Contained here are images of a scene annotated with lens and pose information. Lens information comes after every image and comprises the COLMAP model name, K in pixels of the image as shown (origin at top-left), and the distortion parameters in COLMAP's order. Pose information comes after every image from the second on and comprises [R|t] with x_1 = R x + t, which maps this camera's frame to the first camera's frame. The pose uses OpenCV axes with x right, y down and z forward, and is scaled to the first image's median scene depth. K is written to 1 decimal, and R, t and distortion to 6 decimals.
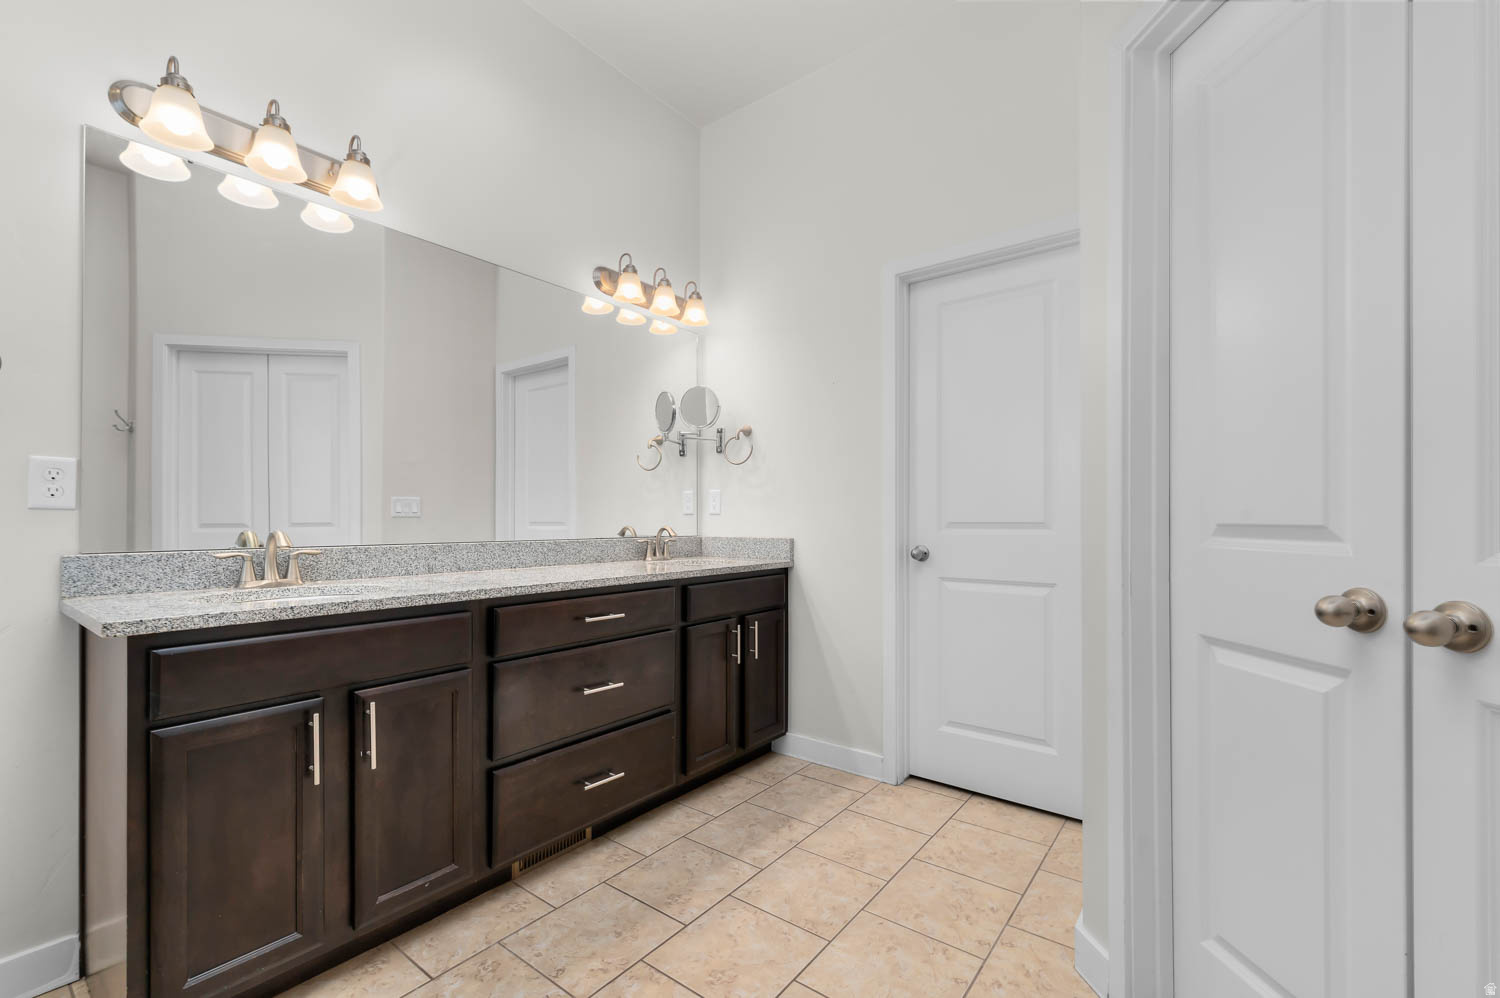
lens RADIAL K [[643.4, 0, 751.2], [0, 643.4, 512.9], [0, 0, 1]] dist [0.013779, 0.000090]
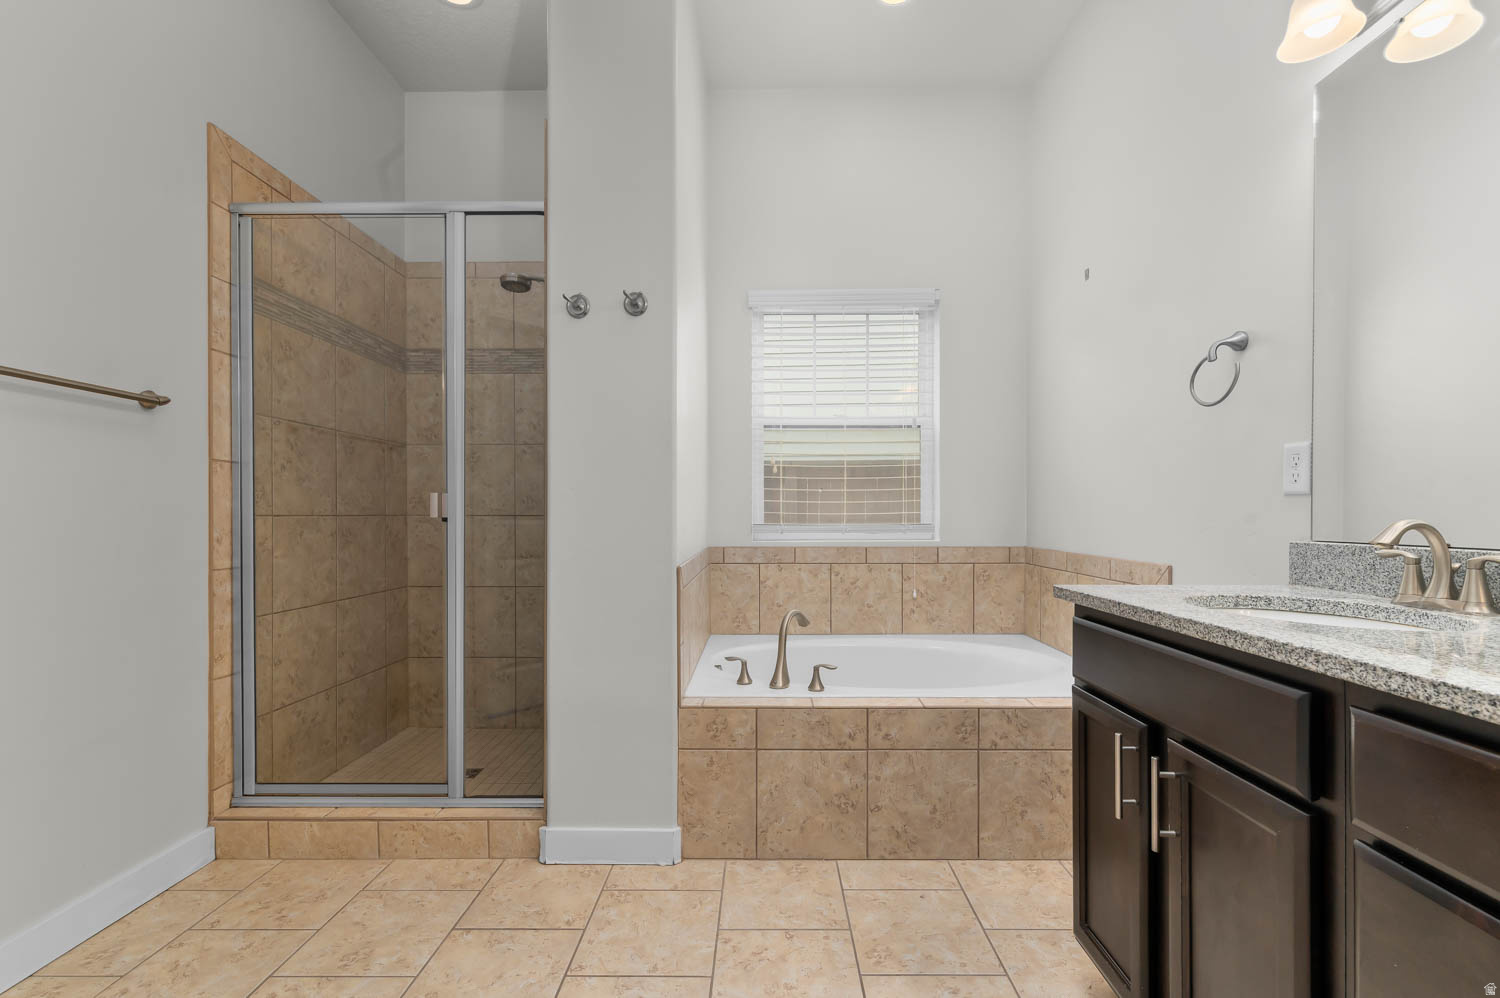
lens RADIAL K [[643.4, 0, 747.4], [0, 643.4, 509.8], [0, 0, 1]] dist [0.013779, 0.000090]
pose [[-0.799319, -0.003959, -0.600894, 0.197290], [0.005840, 0.999880, -0.014356, 0.025683], [0.600879, -0.014984, -0.799200, 1.242858]]
